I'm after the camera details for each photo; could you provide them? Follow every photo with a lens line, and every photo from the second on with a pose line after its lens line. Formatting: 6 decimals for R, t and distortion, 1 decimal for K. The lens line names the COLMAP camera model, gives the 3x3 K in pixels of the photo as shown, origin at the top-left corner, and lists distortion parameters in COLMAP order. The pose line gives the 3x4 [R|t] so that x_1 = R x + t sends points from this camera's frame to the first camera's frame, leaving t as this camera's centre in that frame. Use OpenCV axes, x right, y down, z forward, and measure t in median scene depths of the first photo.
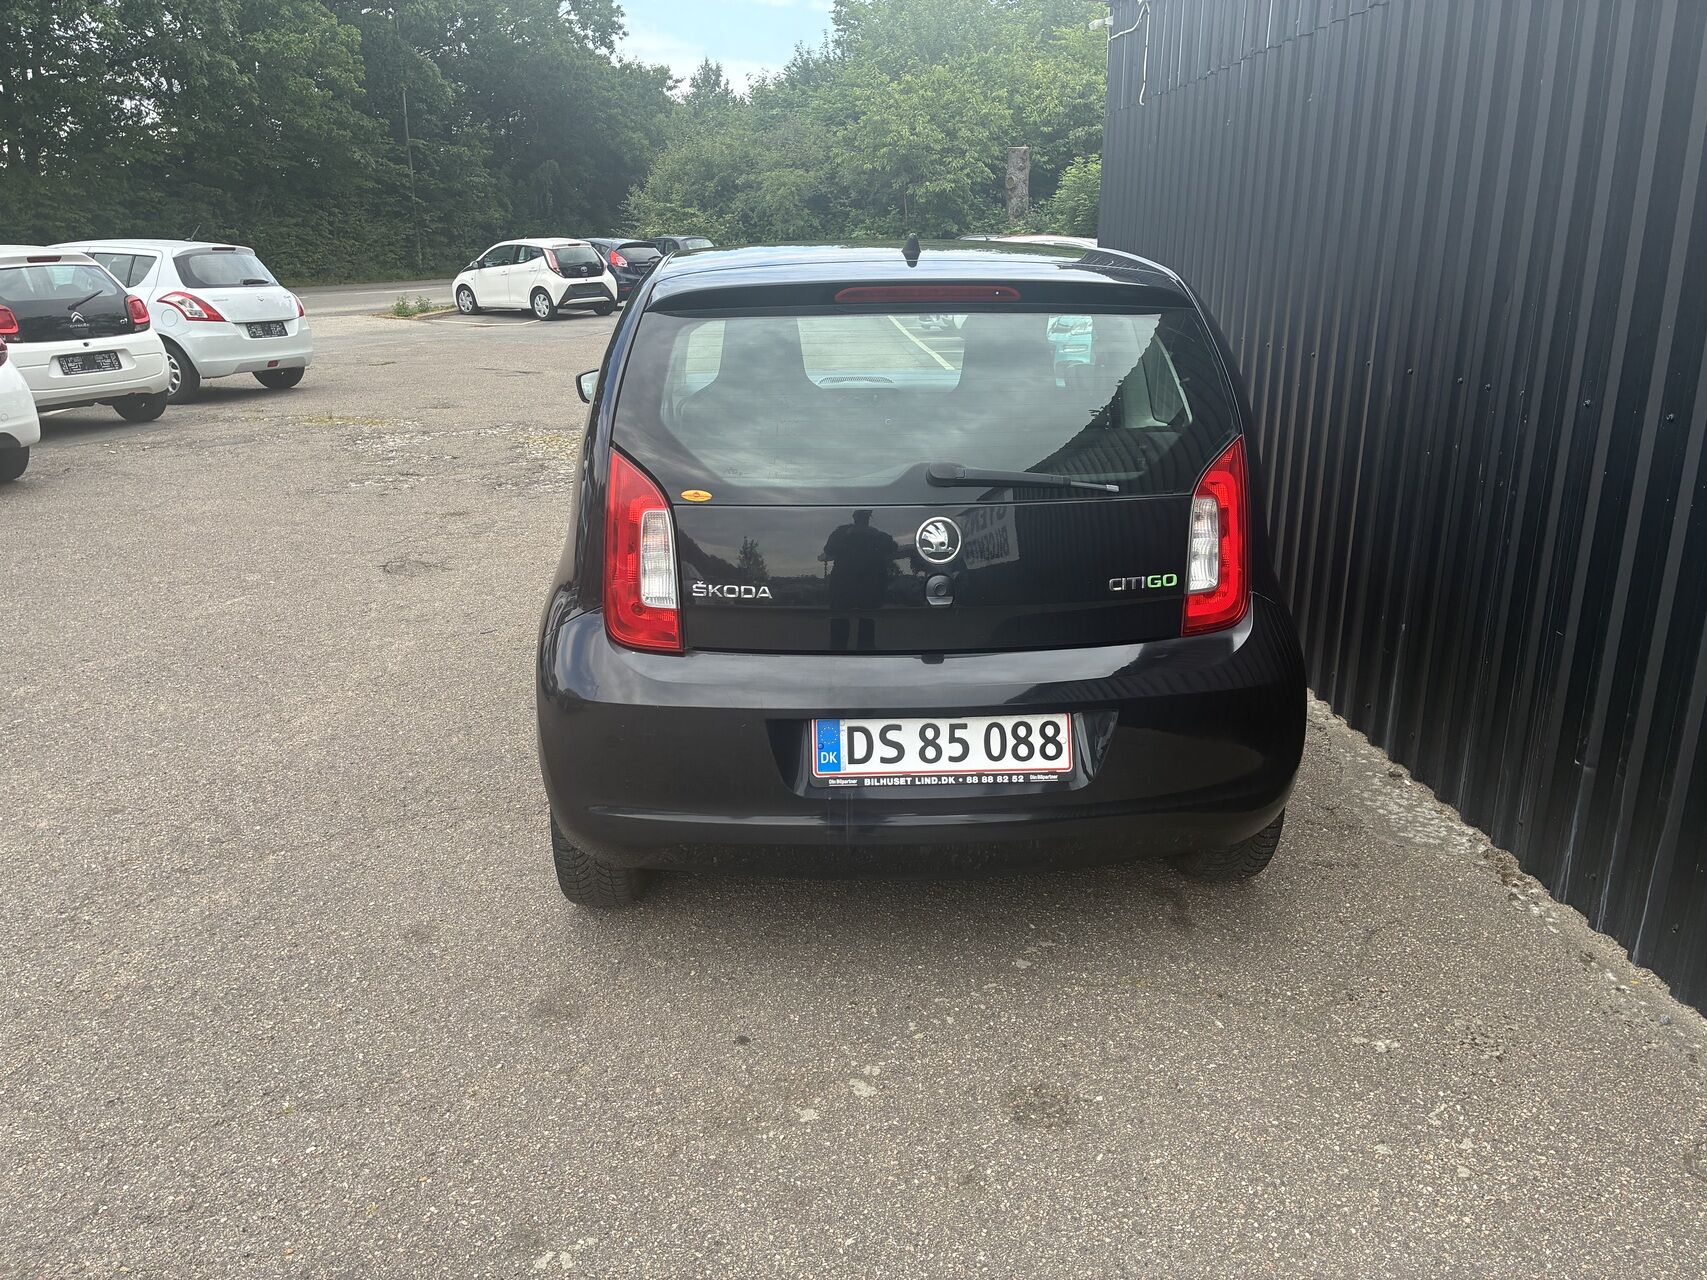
lens RADIAL K [[1312.8, 0, 862.7], [0, 1312.8, 639.8], [0, 0, 1]] dist [0.036161, -0.065500]
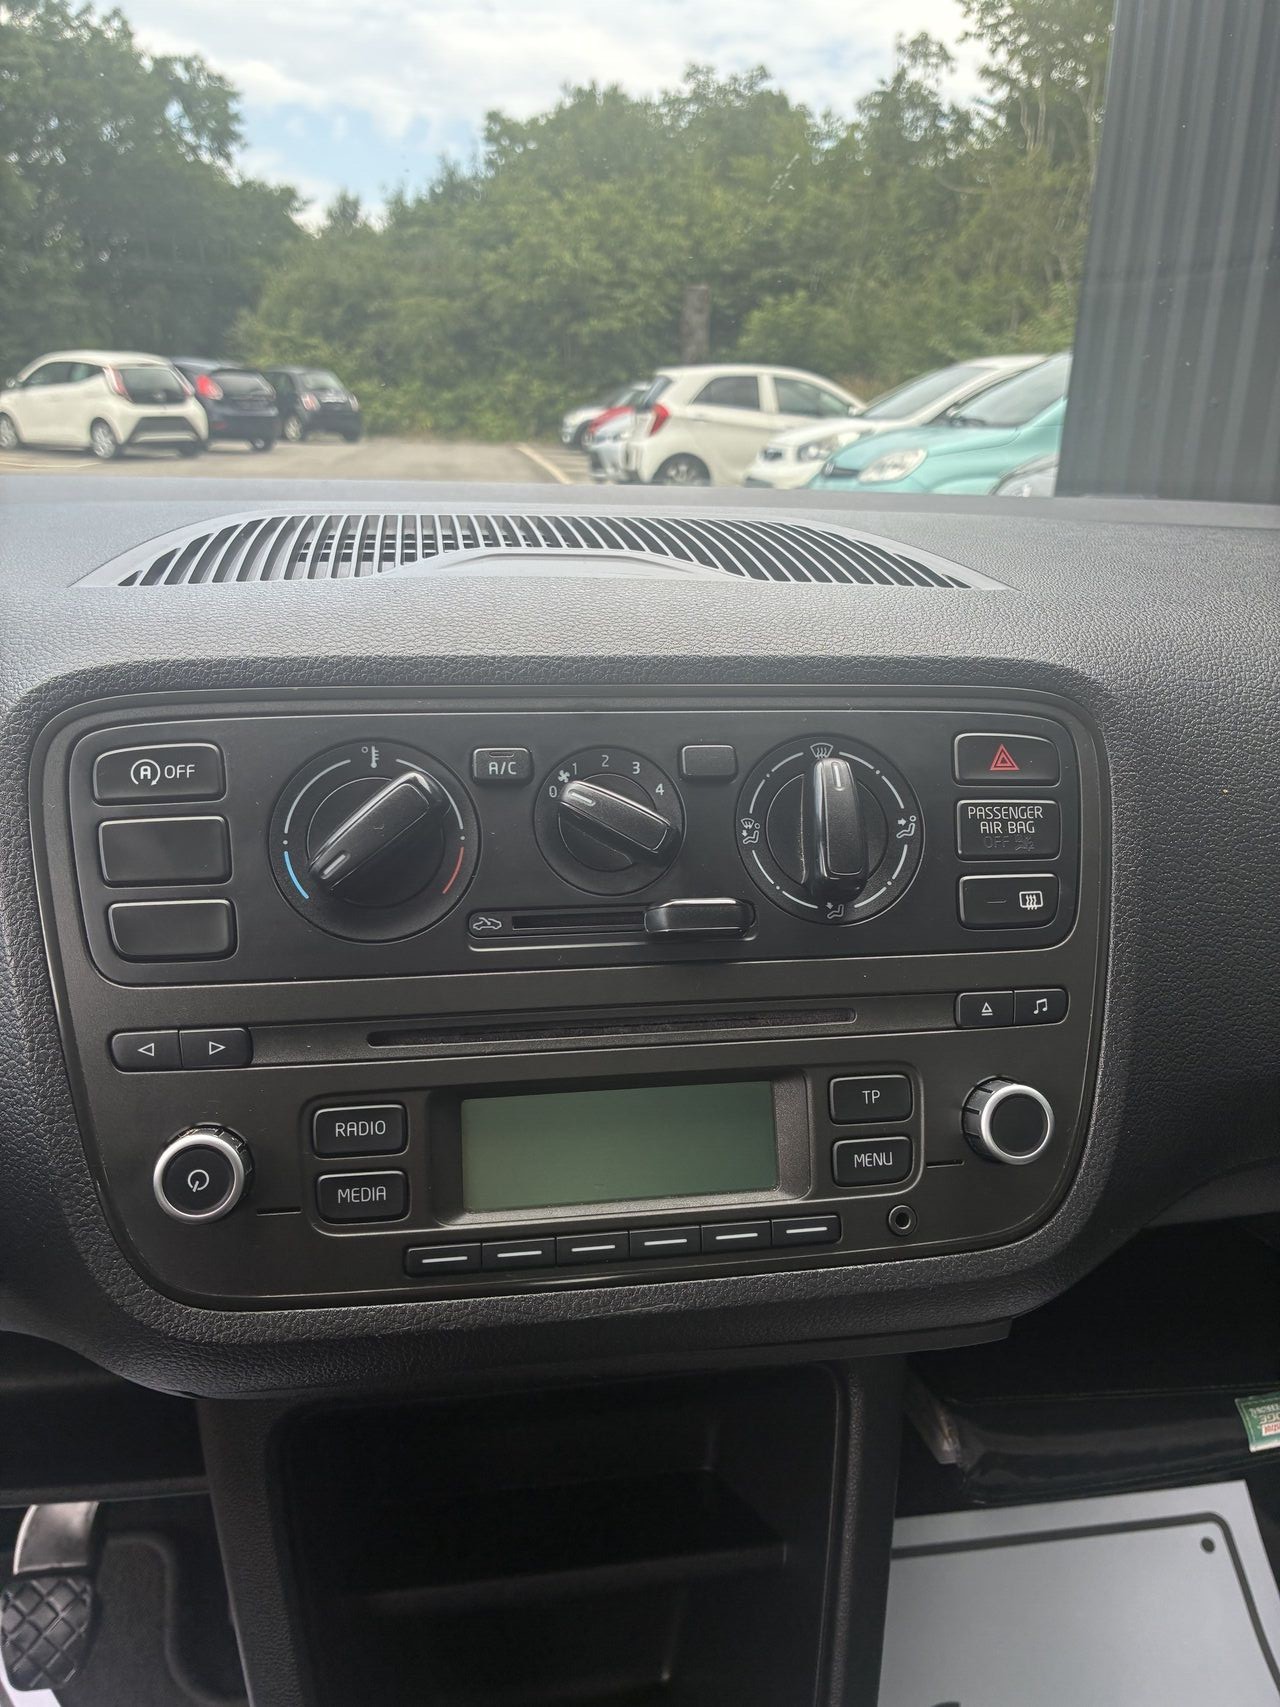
lens RADIAL K [[1282.7, 0, 640.0], [0, 1282.7, 853.5], [0, 0, 1]] dist [0.009685, -0.006122]
pose [[0.995211, 0.003877, 0.097675, -0.000784], [-0.007380, 0.999341, 0.035534, -0.028735], [-0.097473, -0.036085, 0.994584, 0.148887]]
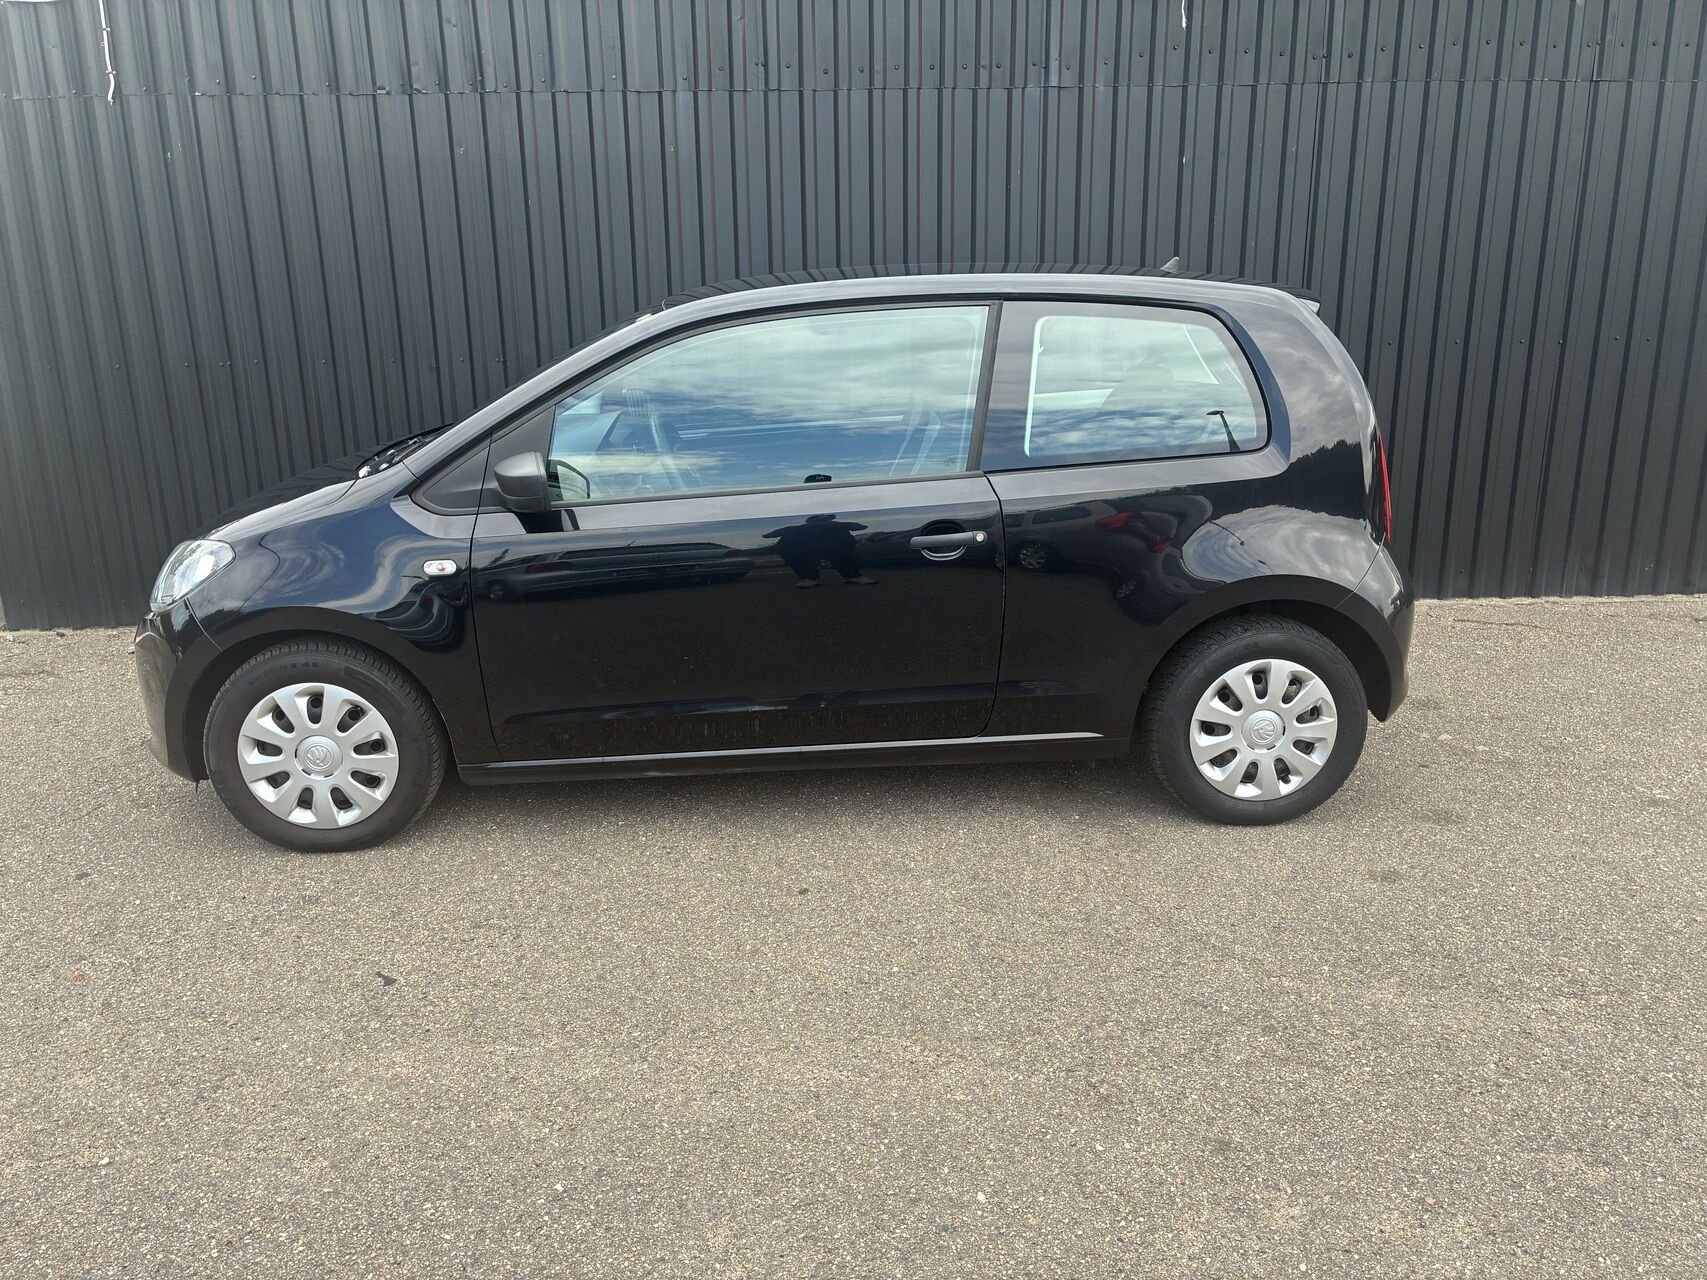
lens RADIAL K [[1312.8, 0, 862.7], [0, 1312.8, 639.8], [0, 0, 1]] dist [0.036161, -0.065500]
pose [[0.011560, -0.281205, 0.959578, -0.142505], [0.301658, 0.915913, 0.264775, -0.041135], [-0.953346, 0.286403, 0.095416, 0.131526]]
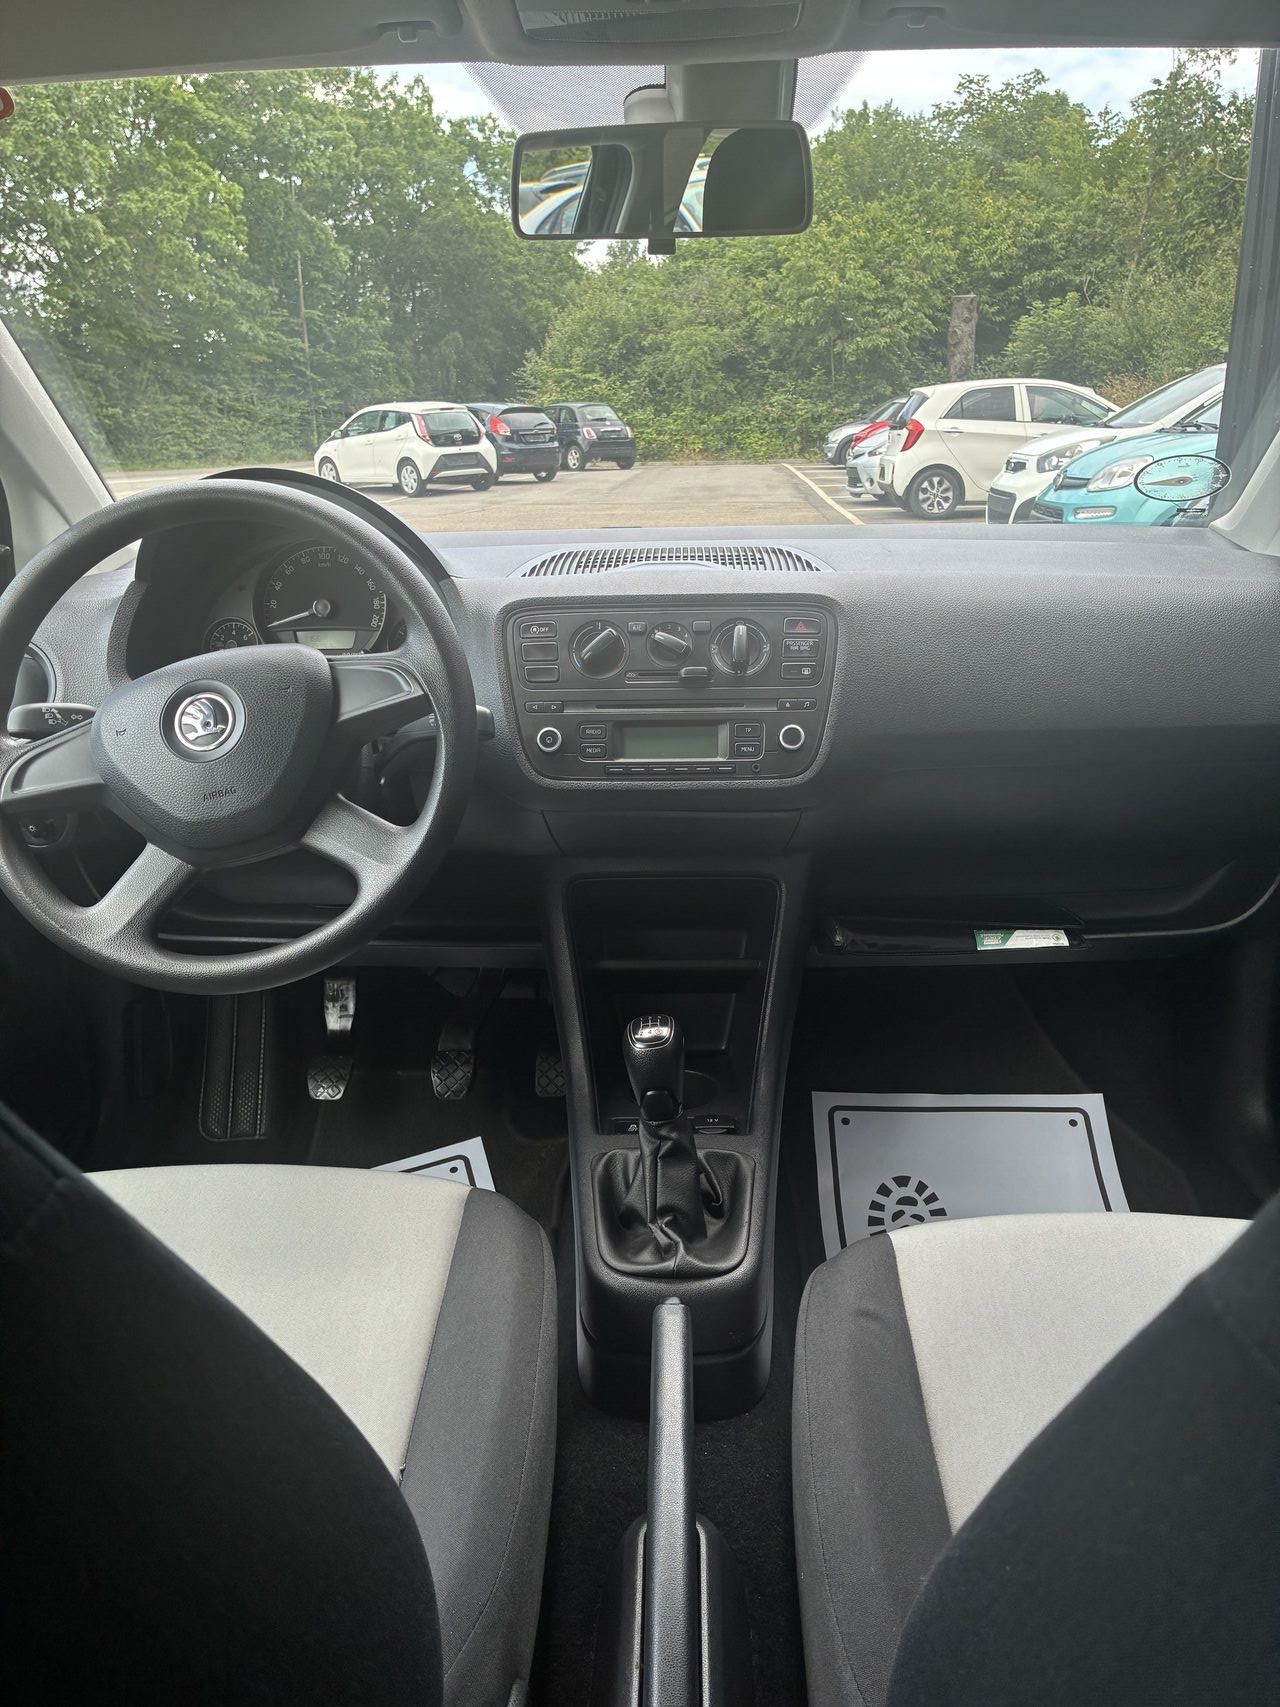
lens RADIAL K [[1282.7, 0, 640.0], [0, 1282.7, 853.5], [0, 0, 1]] dist [0.009685, -0.006122]
pose [[0.993966, 0.019178, -0.108002, 0.003524], [-0.016354, 0.999502, 0.026977, -0.023332], [0.108466, -0.025048, 0.993785, 0.121865]]
